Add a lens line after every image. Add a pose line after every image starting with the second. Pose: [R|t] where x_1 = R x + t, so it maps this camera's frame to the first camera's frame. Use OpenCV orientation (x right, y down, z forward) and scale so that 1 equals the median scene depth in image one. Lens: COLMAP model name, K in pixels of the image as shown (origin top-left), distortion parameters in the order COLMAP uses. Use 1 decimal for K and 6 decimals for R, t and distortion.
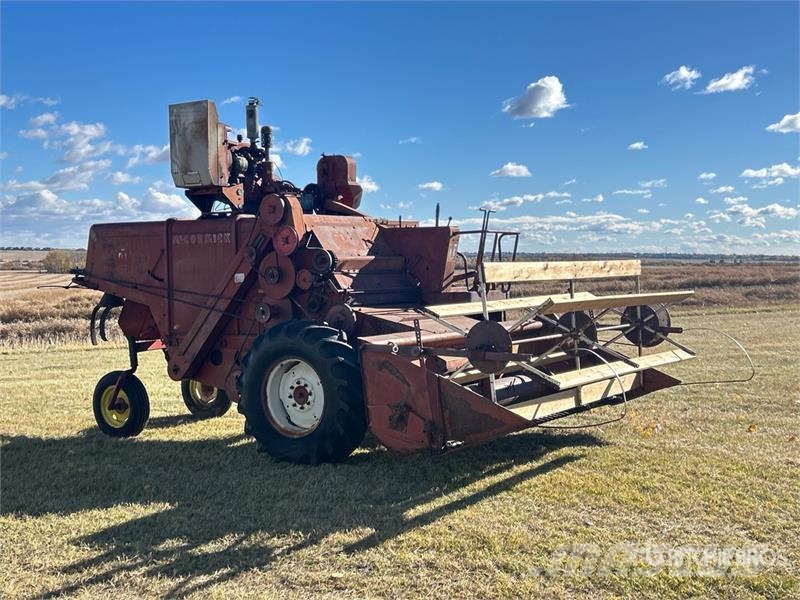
lens RADIAL K [[1037.7, 0, 407.2], [0, 1037.7, 317.1], [0, 0, 1]] dist [0.075321, 0.000000]
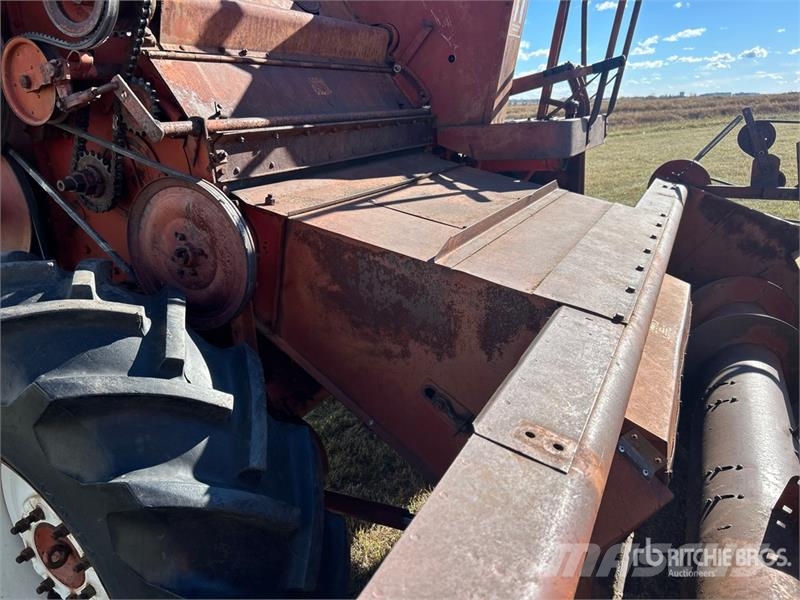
lens RADIAL K [[596.1, 0, 397.1], [0, 596.1, 297.0], [0, 0, 1]] dist [0.026103, -0.009030]
pose [[0.994643, -0.057788, 0.085711, -0.025456], [0.034491, 0.967159, 0.251819, -0.018885], [-0.097448, -0.247514, 0.963971, 0.798331]]
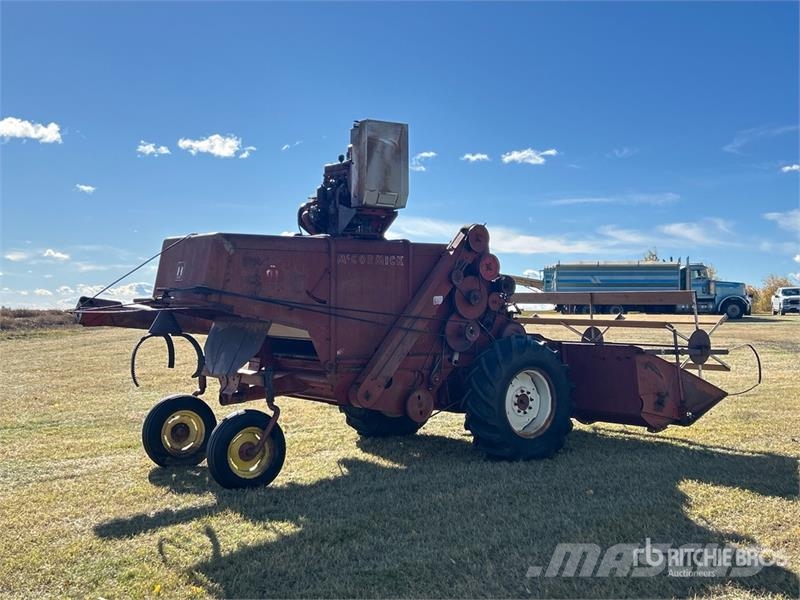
lens RADIAL K [[1037.7, 0, 401.2], [0, 1037.7, 300.8], [0, 0, 1]] dist [0.075321, 0.000000]
pose [[0.368346, 0.017173, 0.929530, -1.133571], [0.039922, 0.998615, -0.034269, -0.002280], [-0.928831, 0.049732, 0.367150, 0.643631]]
